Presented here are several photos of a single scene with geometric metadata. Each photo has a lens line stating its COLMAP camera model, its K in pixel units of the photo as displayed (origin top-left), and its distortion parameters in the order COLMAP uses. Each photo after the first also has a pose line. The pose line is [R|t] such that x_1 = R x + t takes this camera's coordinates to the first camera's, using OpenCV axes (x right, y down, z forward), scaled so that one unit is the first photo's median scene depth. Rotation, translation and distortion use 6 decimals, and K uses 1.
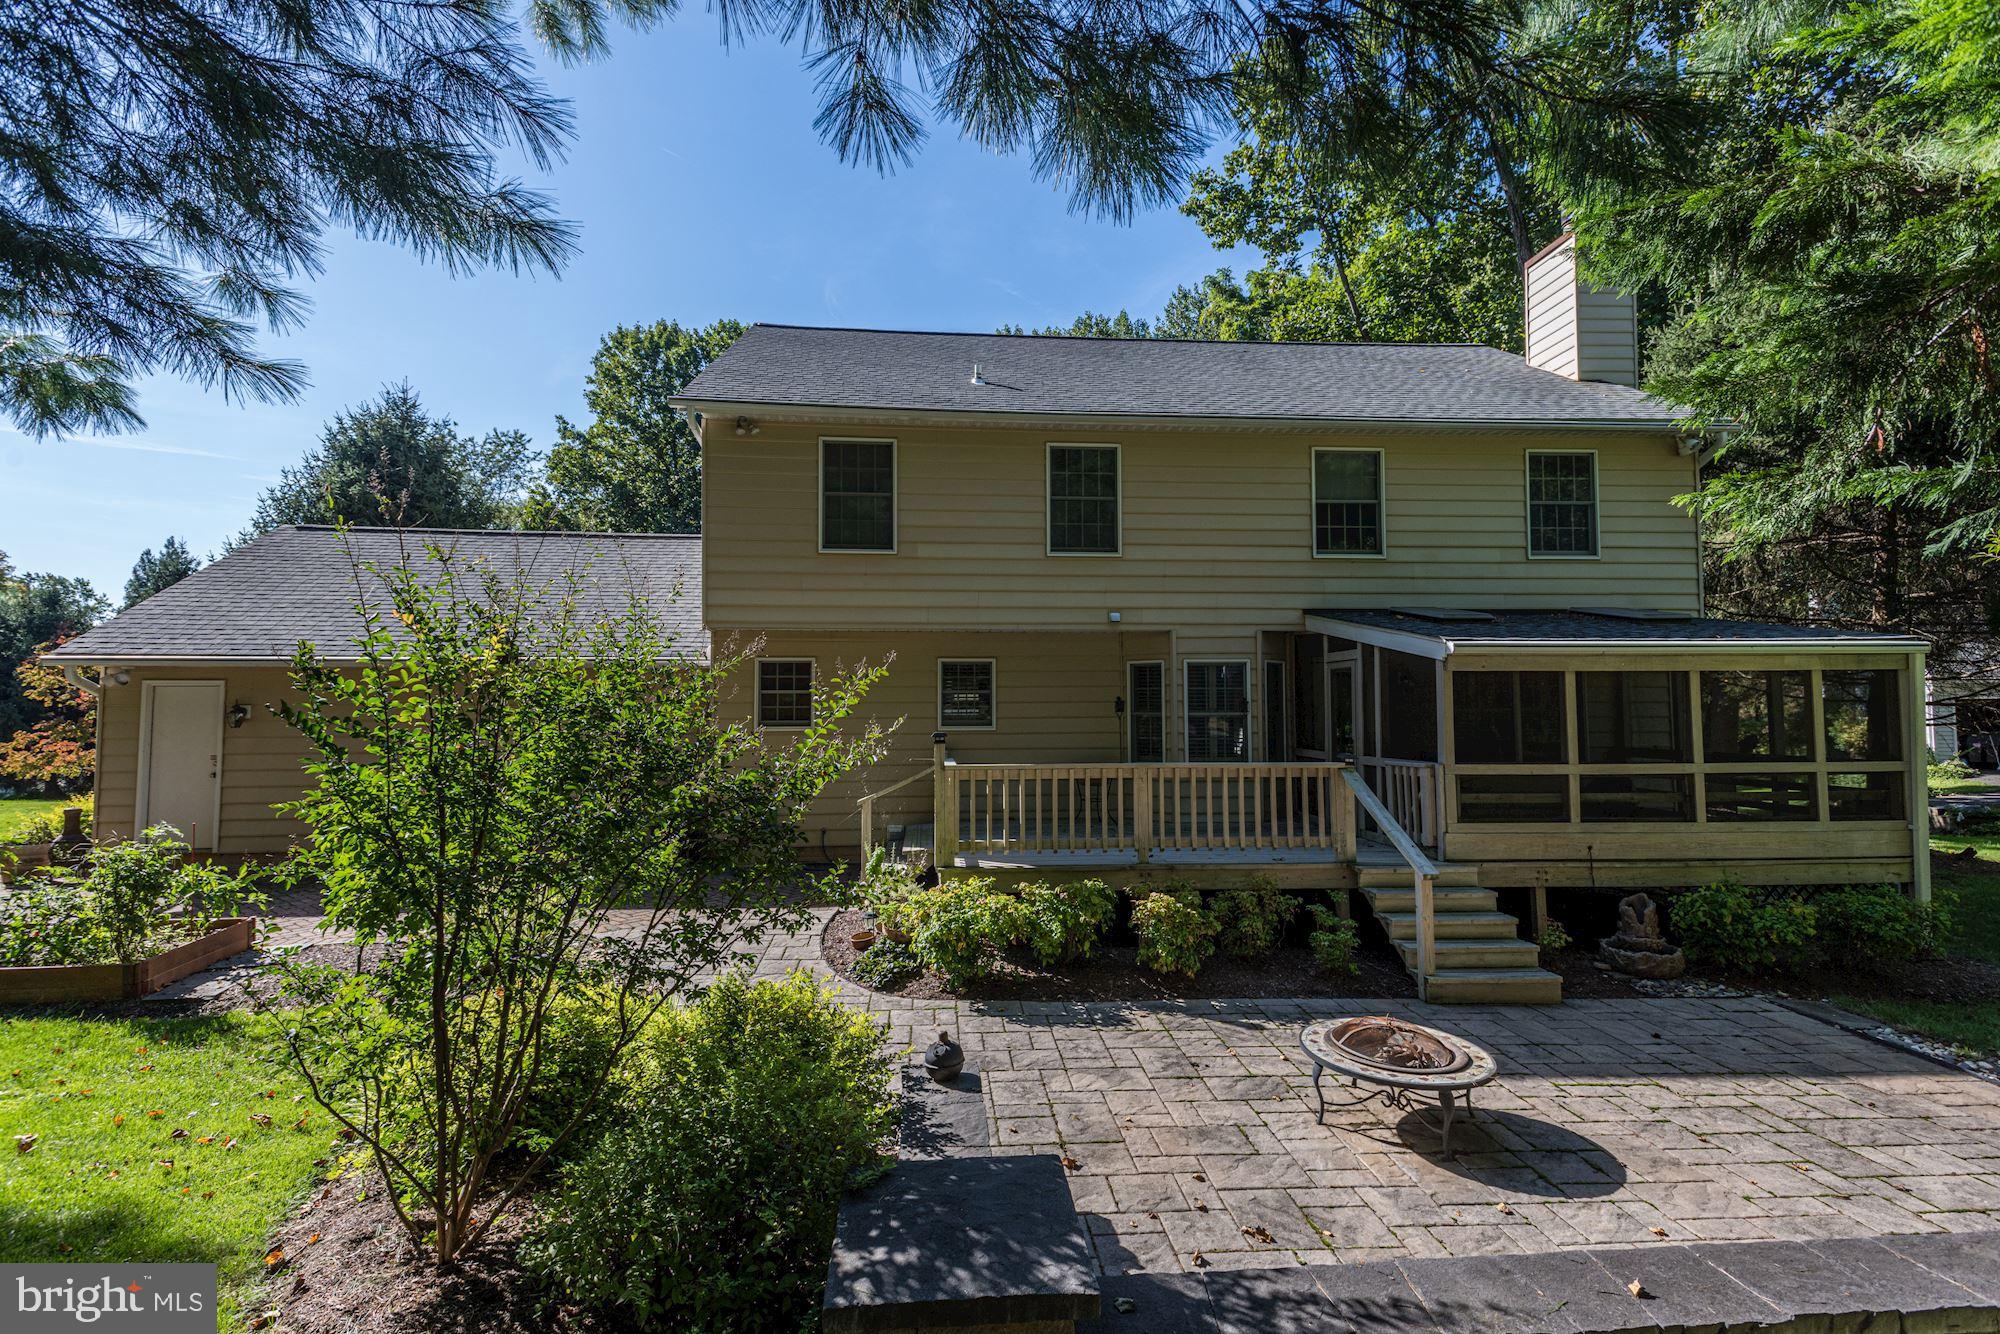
lens RADIAL K [[903.5, 0, 1003.1], [0, 903.5, 663.1], [0, 0, 1]] dist [0.069671, -0.026872]
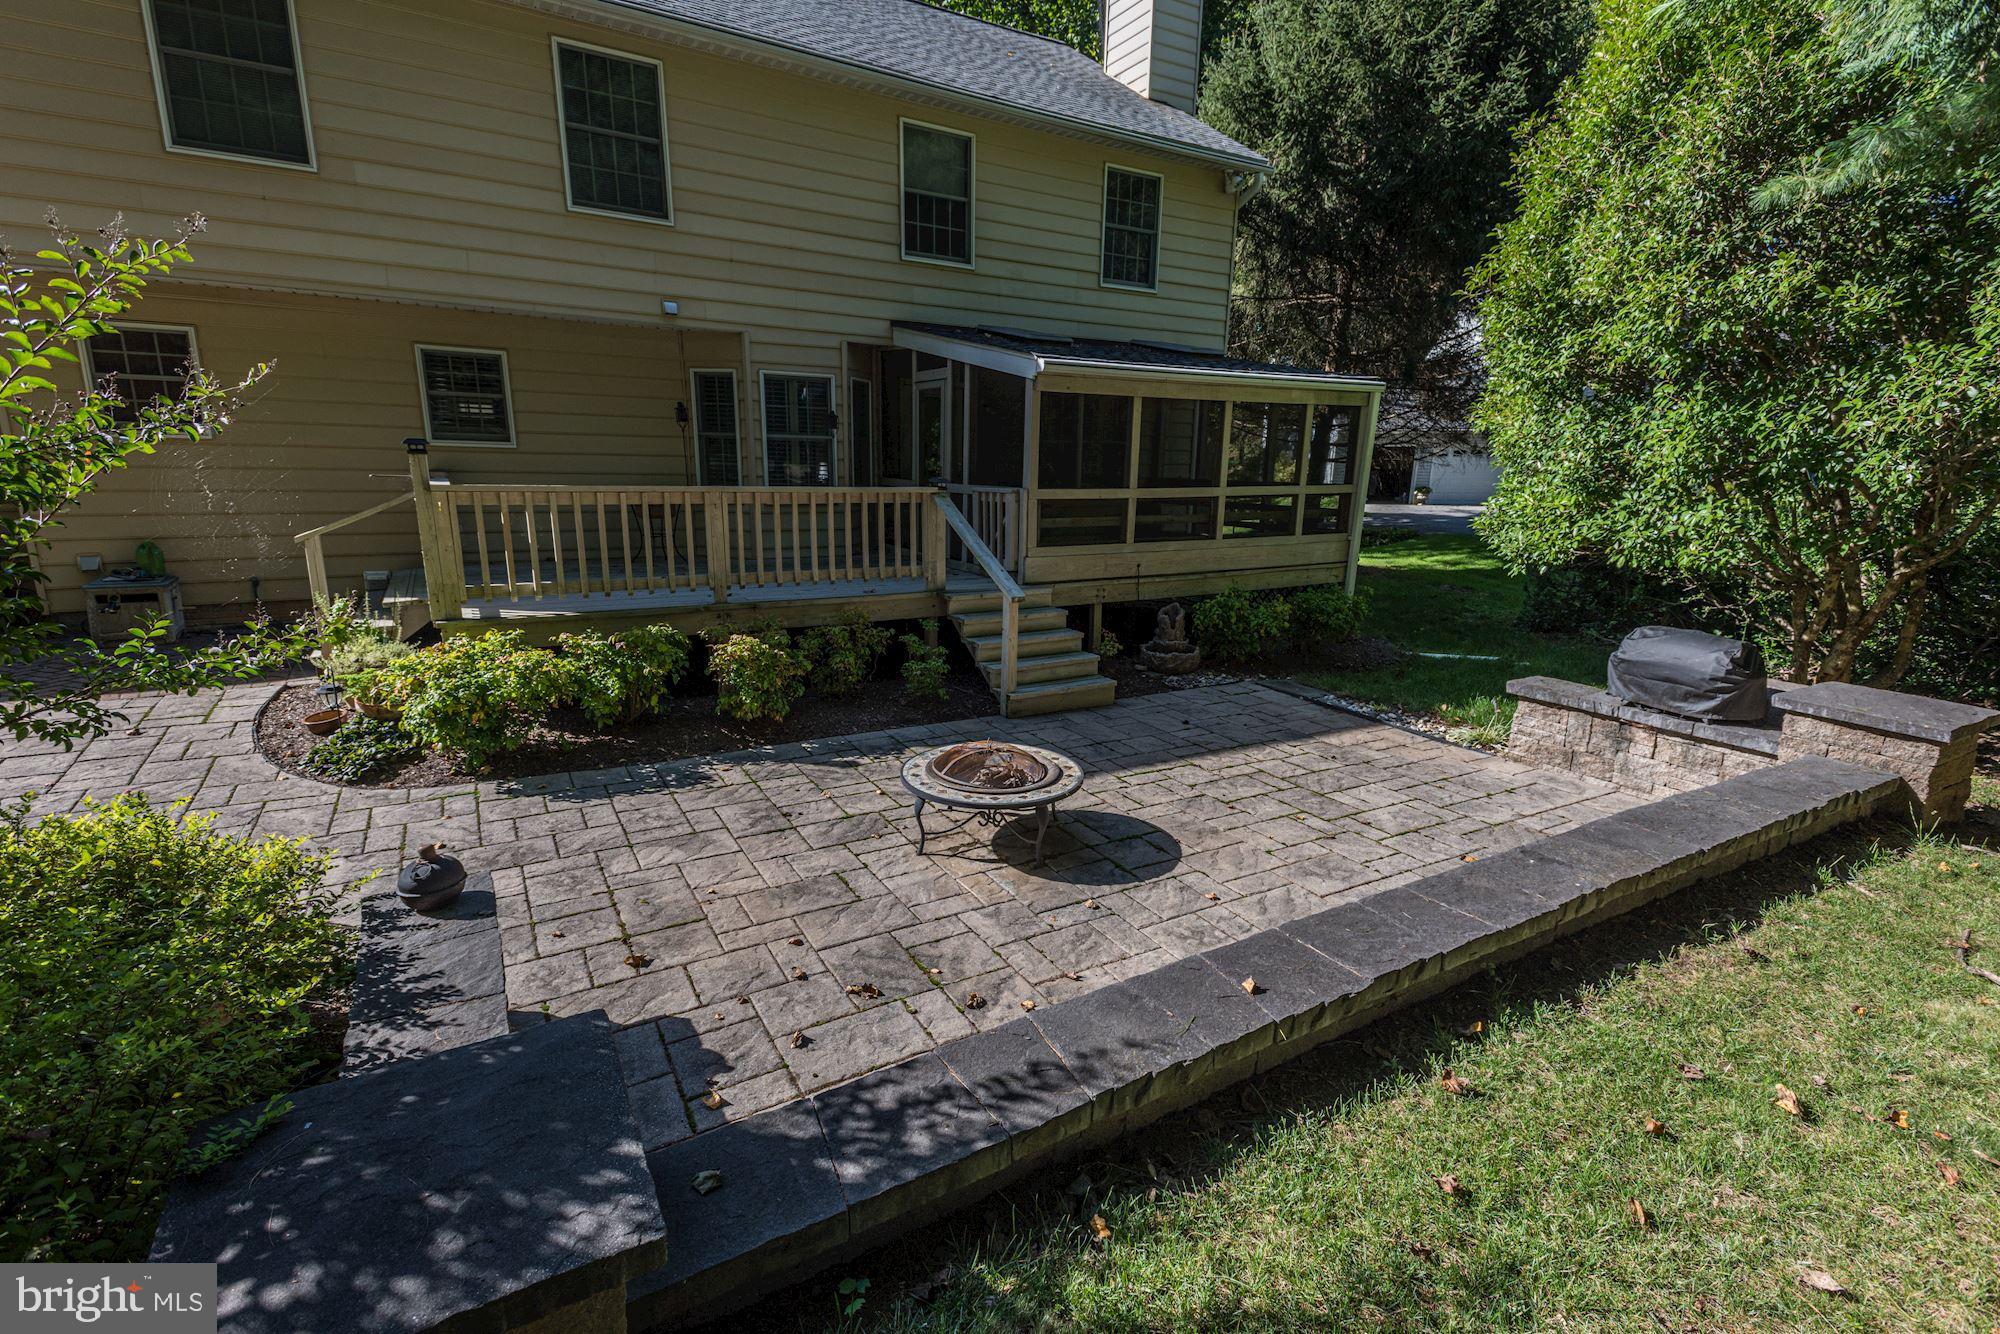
lens RADIAL K [[903.5, 0, 1003.1], [0, 903.5, 663.1], [0, 0, 1]] dist [0.069671, -0.026872]
pose [[0.899108, -0.078303, 0.430666, 0.021754], [-0.044674, 0.962317, 0.268234, 0.036326], [-0.435441, -0.260411, 0.861729, 0.141056]]
